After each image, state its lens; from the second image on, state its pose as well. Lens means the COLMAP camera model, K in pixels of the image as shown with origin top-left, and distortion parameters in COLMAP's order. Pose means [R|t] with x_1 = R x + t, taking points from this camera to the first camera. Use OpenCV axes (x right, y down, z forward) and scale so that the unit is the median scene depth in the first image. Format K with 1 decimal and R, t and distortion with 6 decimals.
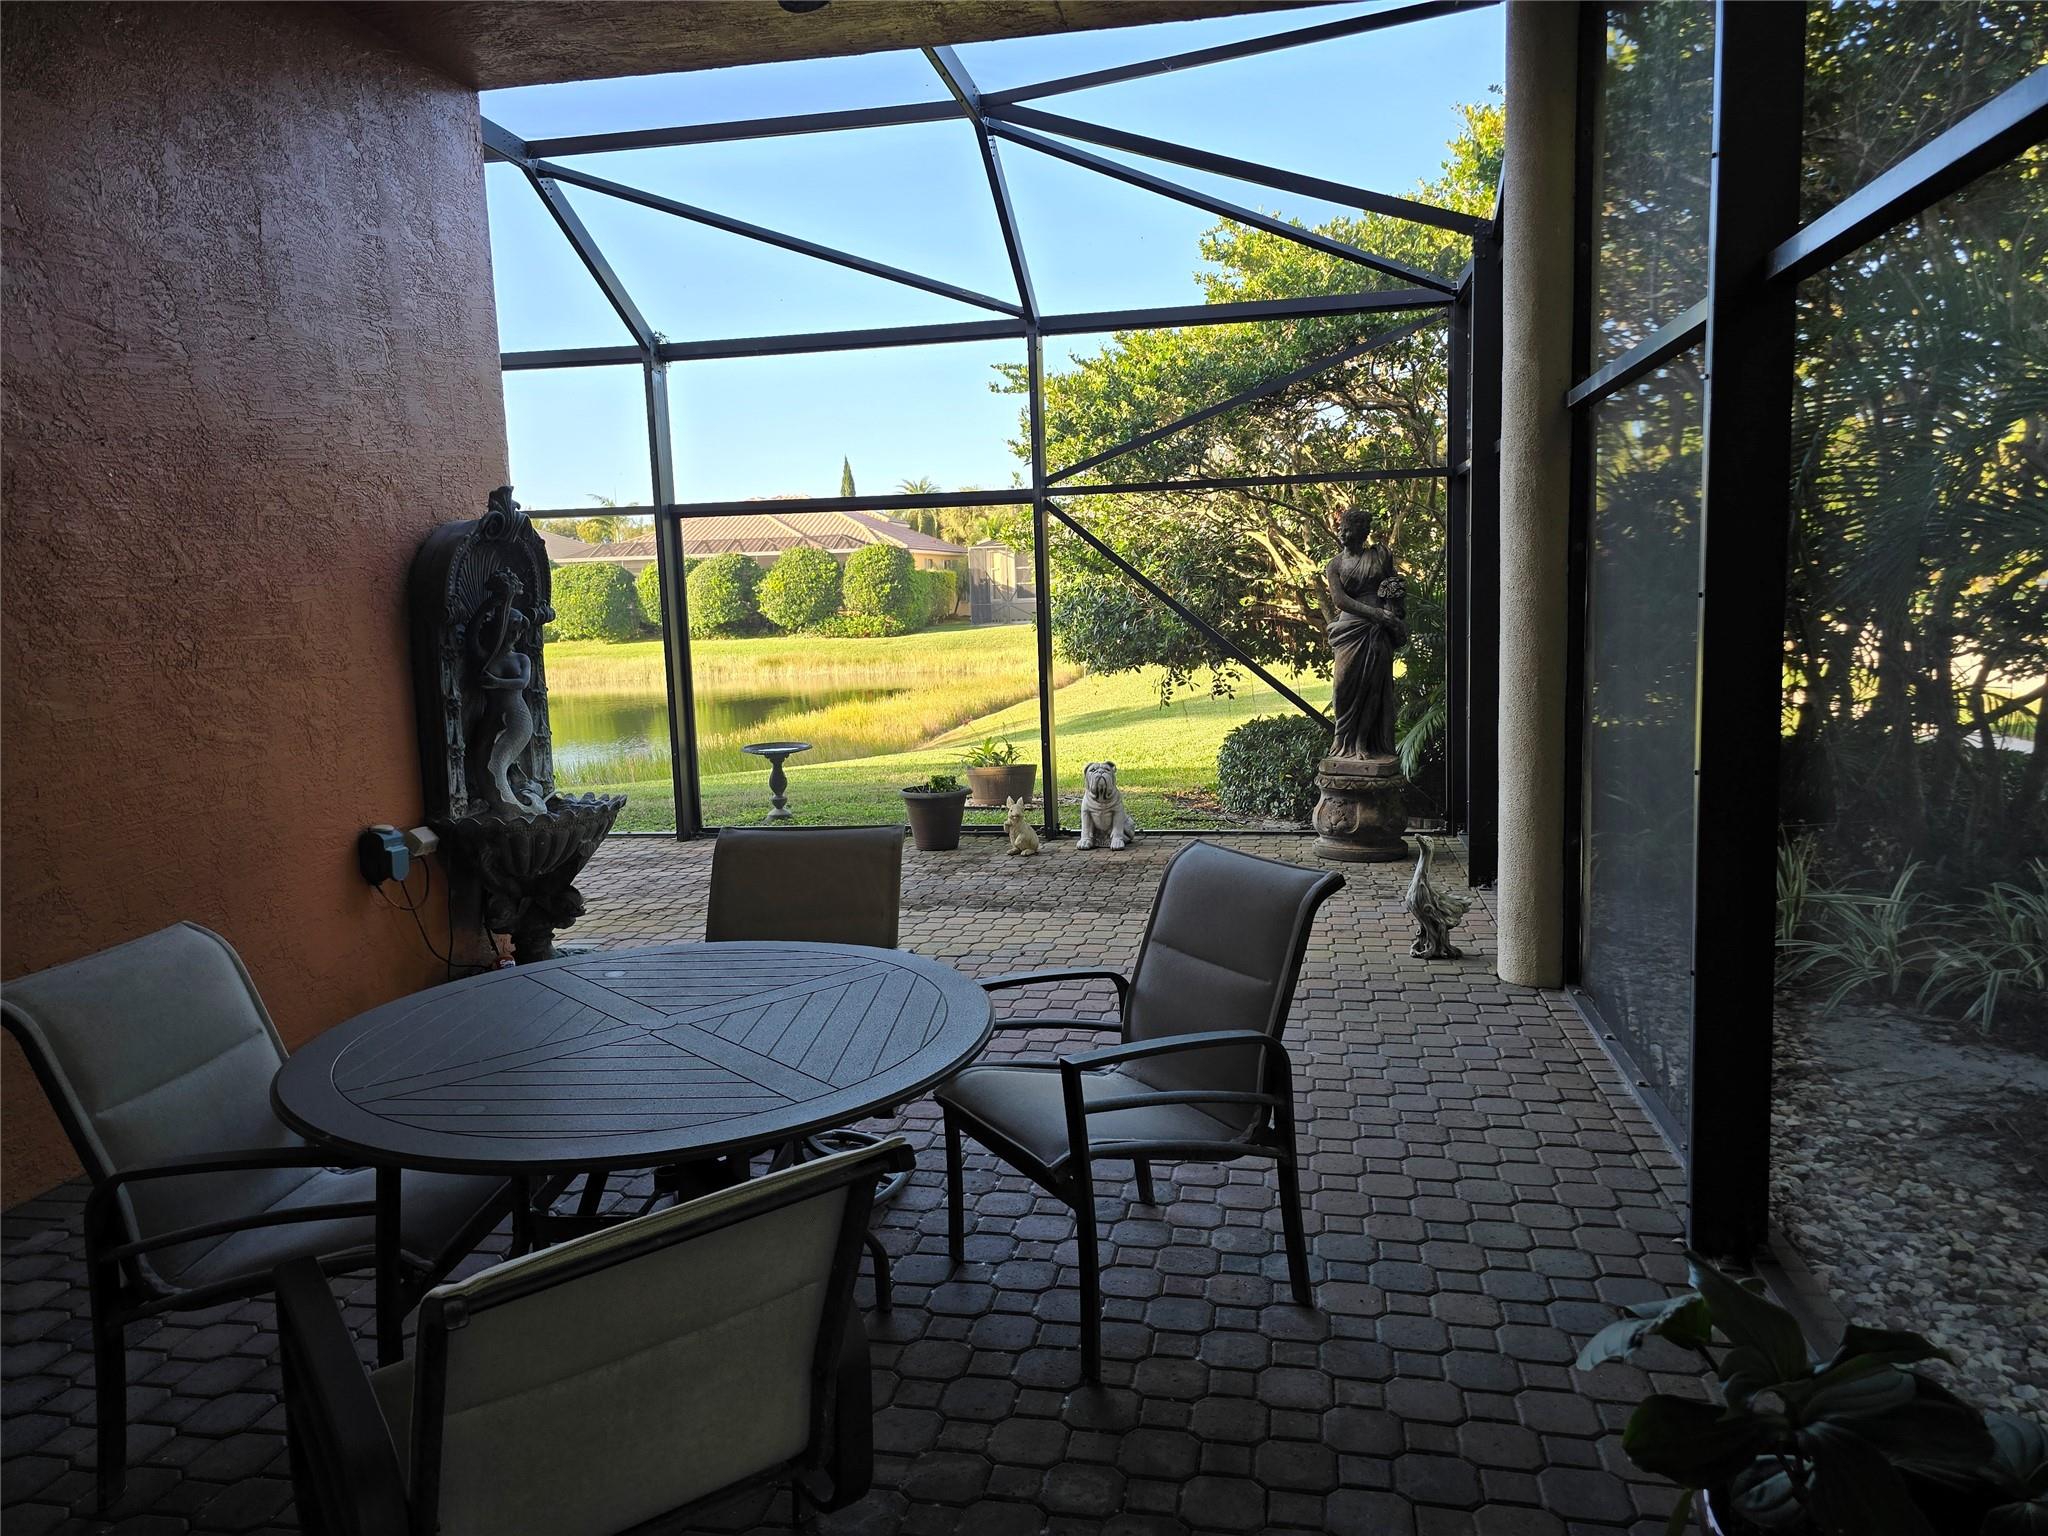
lens RADIAL K [[1371.4, 0, 1024.0], [0, 1371.4, 768.0], [0, 0, 1]] dist [0.039425, -0.043835]
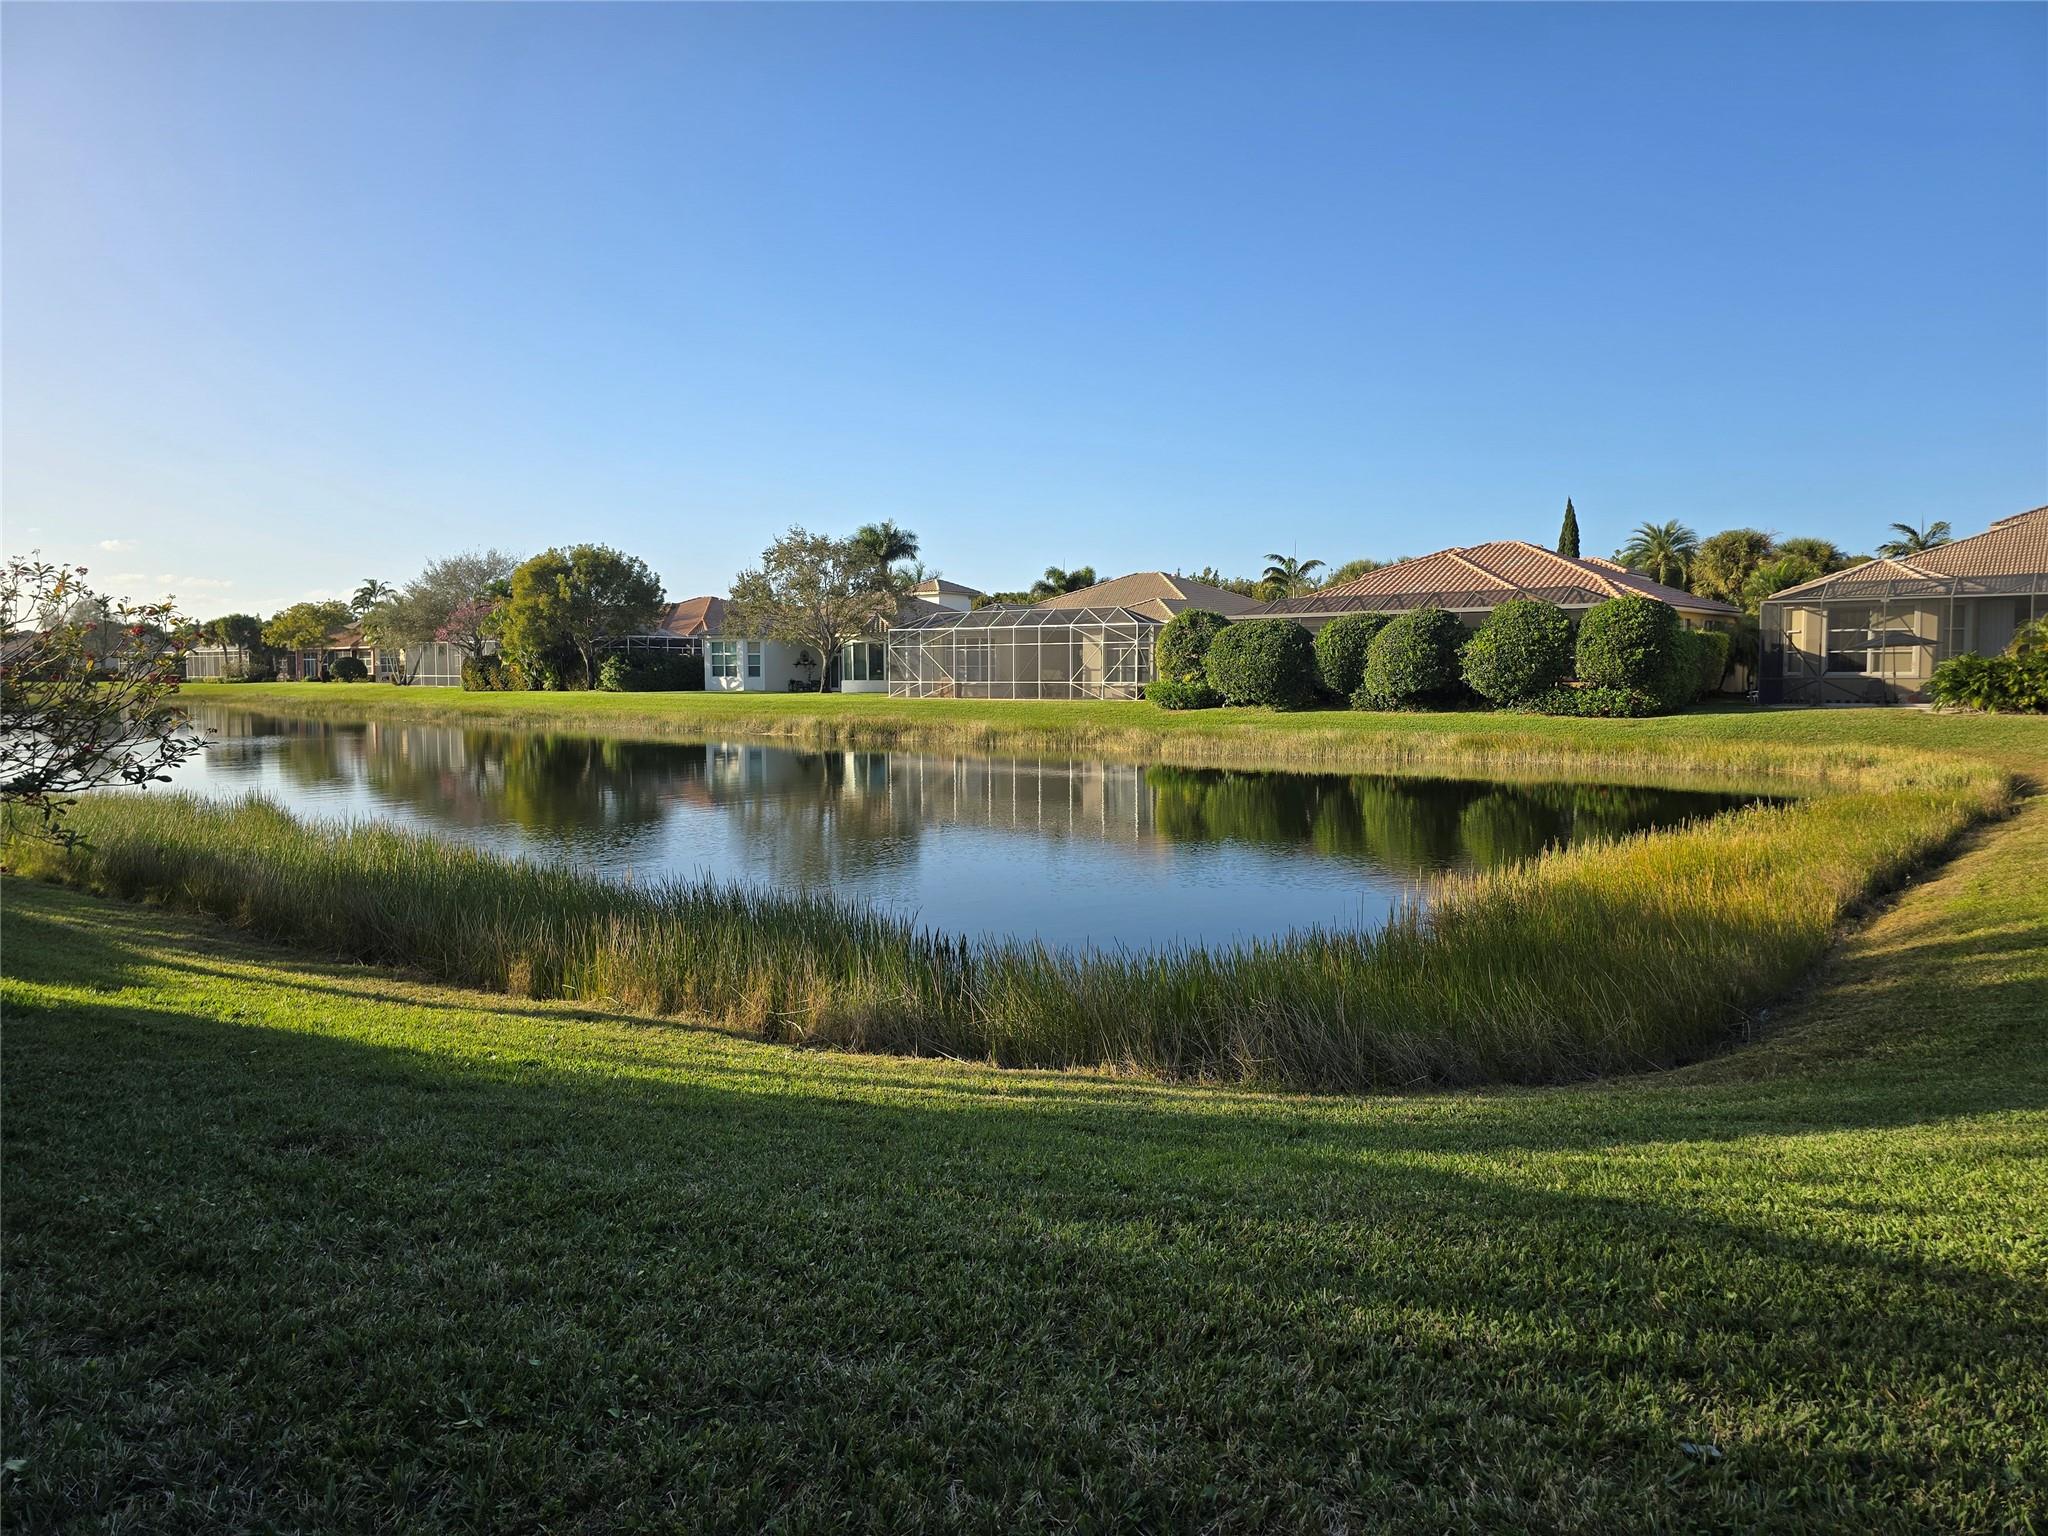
lens RADIAL K [[1371.4, 0, 1024.0], [0, 1371.4, 768.0], [0, 0, 1]] dist [0.039425, -0.043835]
pose [[0.891305, 0.058987, -0.449550, -0.054299], [-0.080159, 0.996383, -0.028190, -0.018025], [0.446262, 0.061161, 0.892810, 0.160994]]
